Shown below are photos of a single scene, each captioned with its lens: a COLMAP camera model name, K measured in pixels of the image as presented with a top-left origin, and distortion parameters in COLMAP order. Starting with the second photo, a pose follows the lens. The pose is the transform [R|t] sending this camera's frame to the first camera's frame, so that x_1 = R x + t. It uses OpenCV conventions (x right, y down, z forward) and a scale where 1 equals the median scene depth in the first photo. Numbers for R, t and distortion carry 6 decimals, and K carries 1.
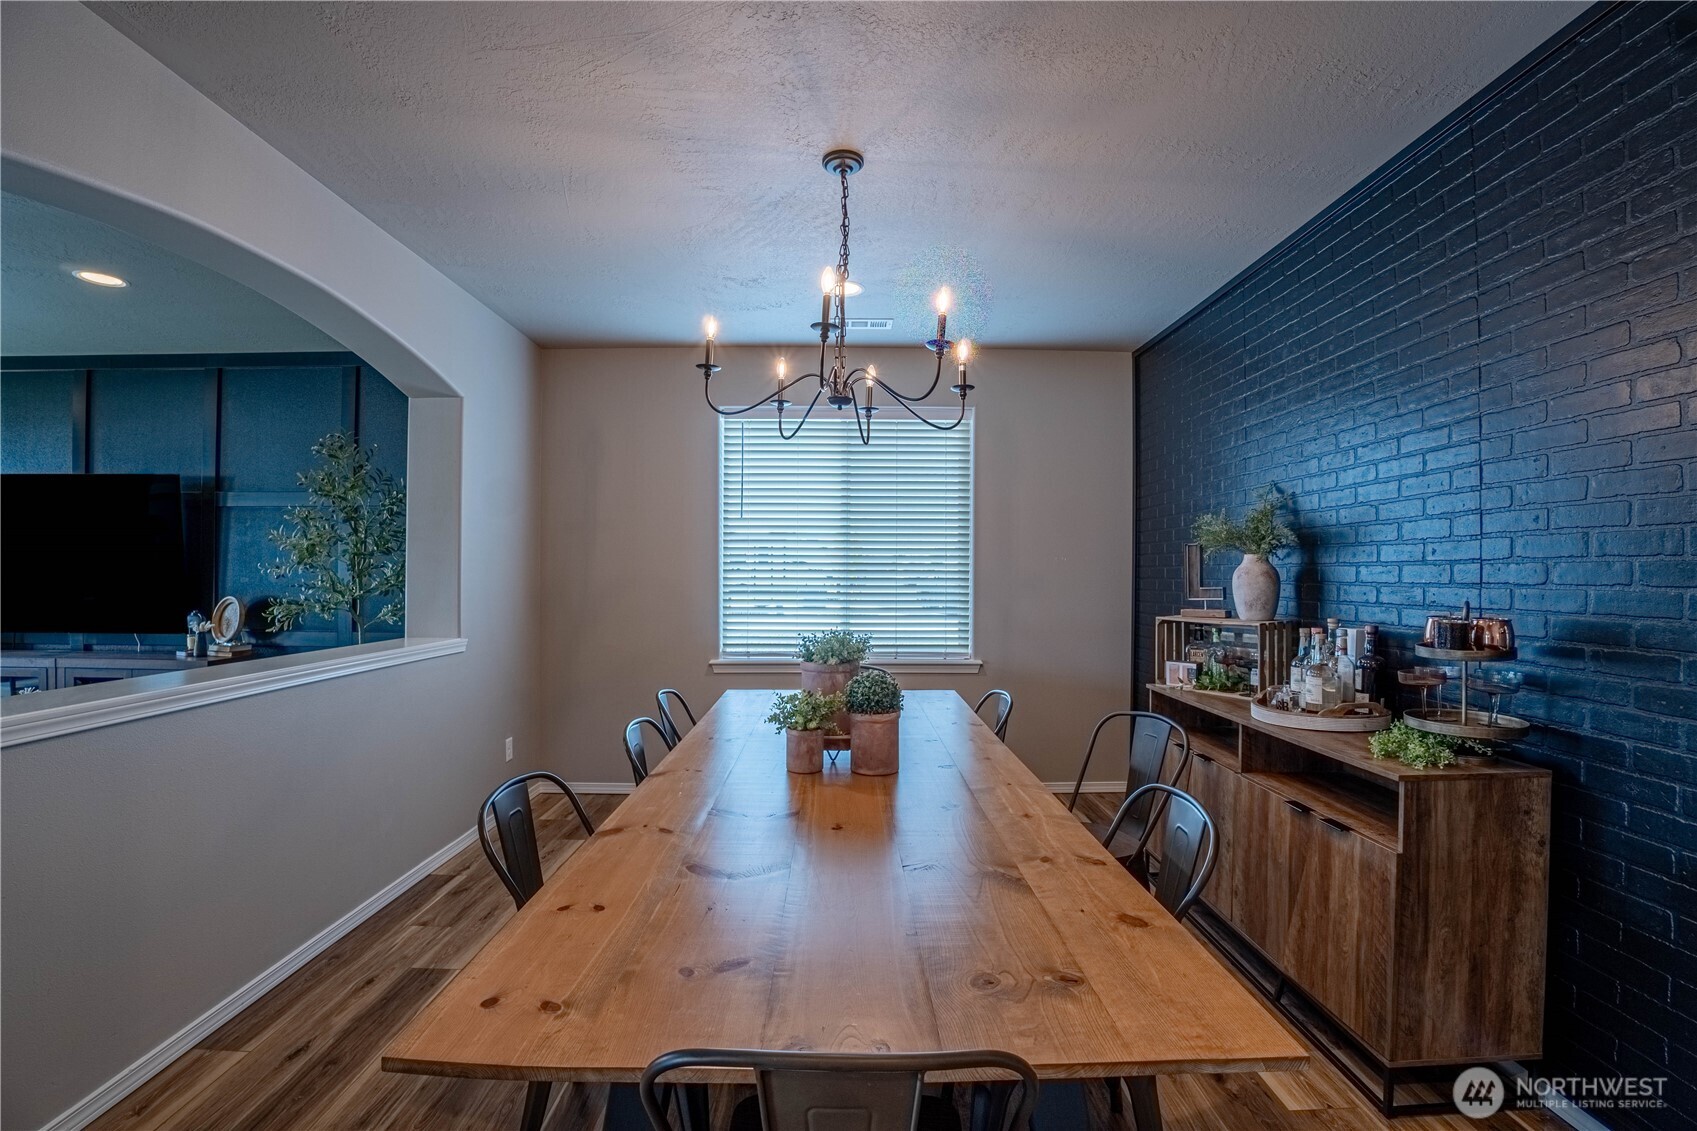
lens RADIAL K [[714.0, 0, 844.1], [0, 714.0, 565.7], [0, 0, 1]] dist [-0.045742, 0.003945]
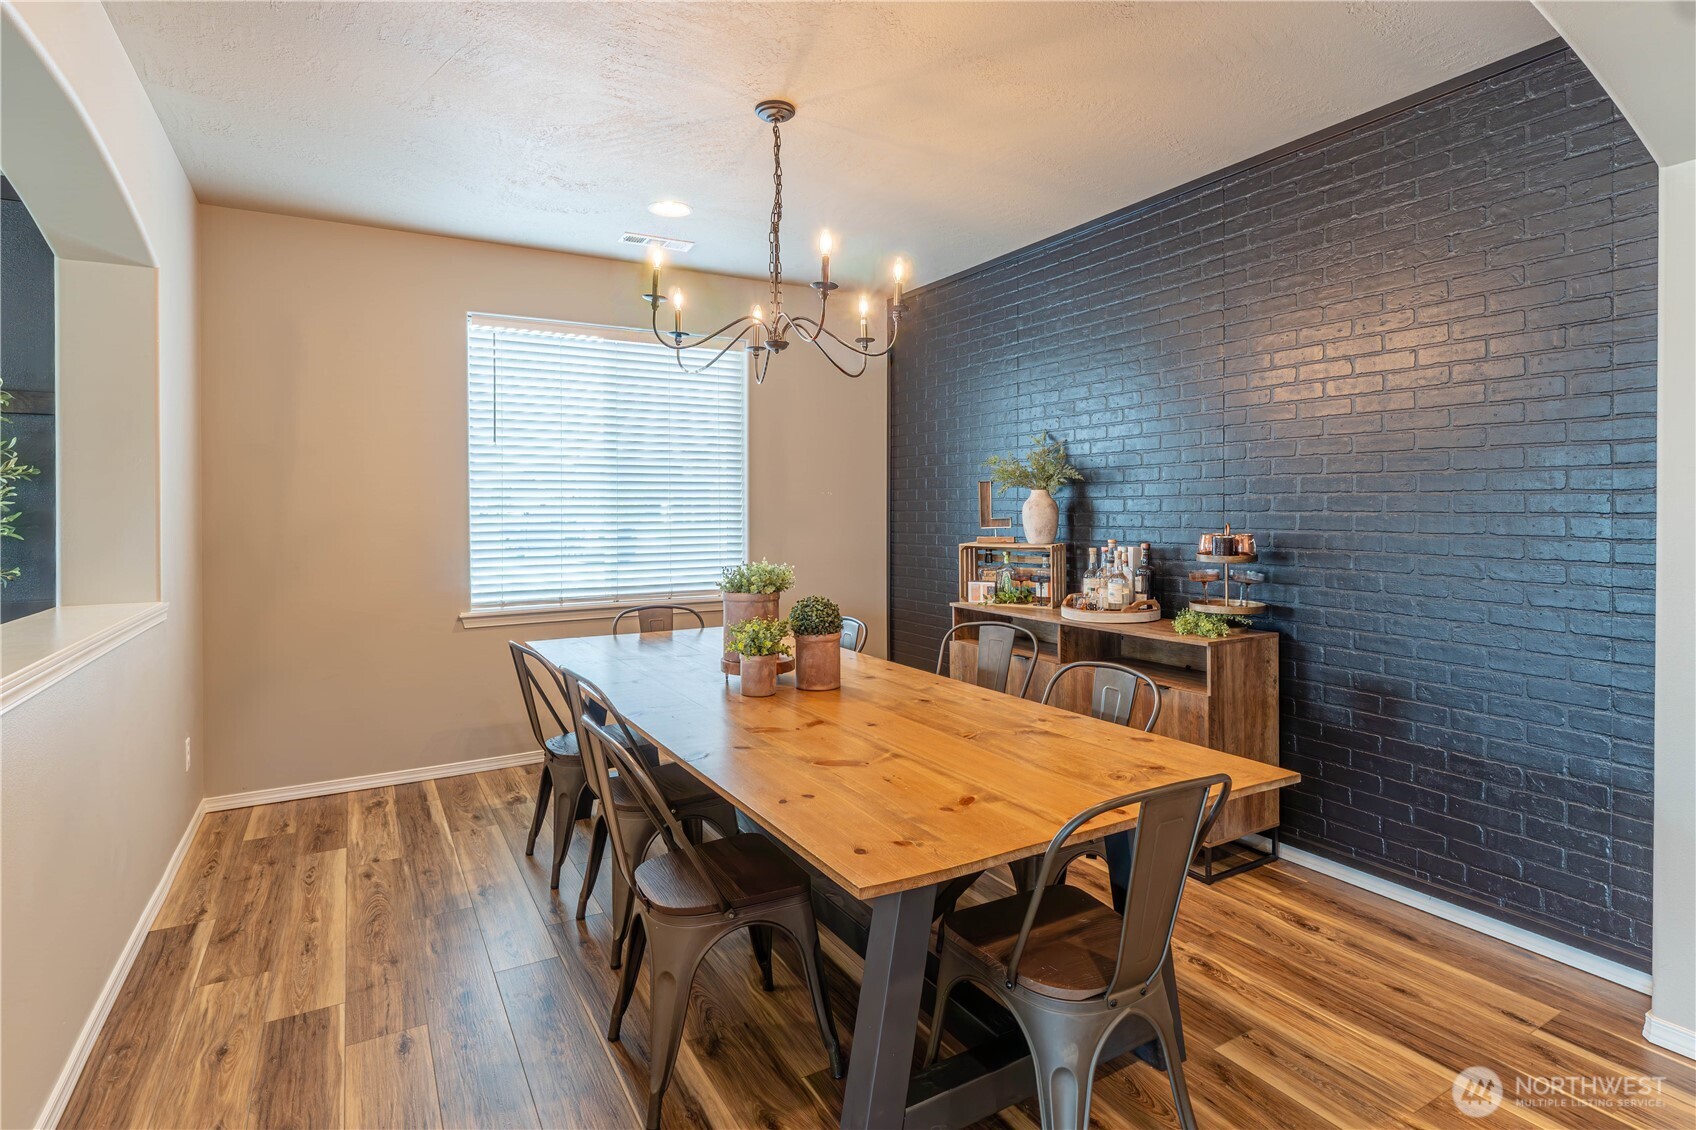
lens RADIAL K [[842.1, 0, 813.5], [0, 842.1, 503.8], [0, 0, 1]] dist [0.009147, -0.001005]
pose [[0.880596, -0.004890, 0.473842, -0.546524], [0.002270, 0.999979, 0.006102, -0.001823], [-0.473861, -0.004298, 0.880589, -0.123241]]
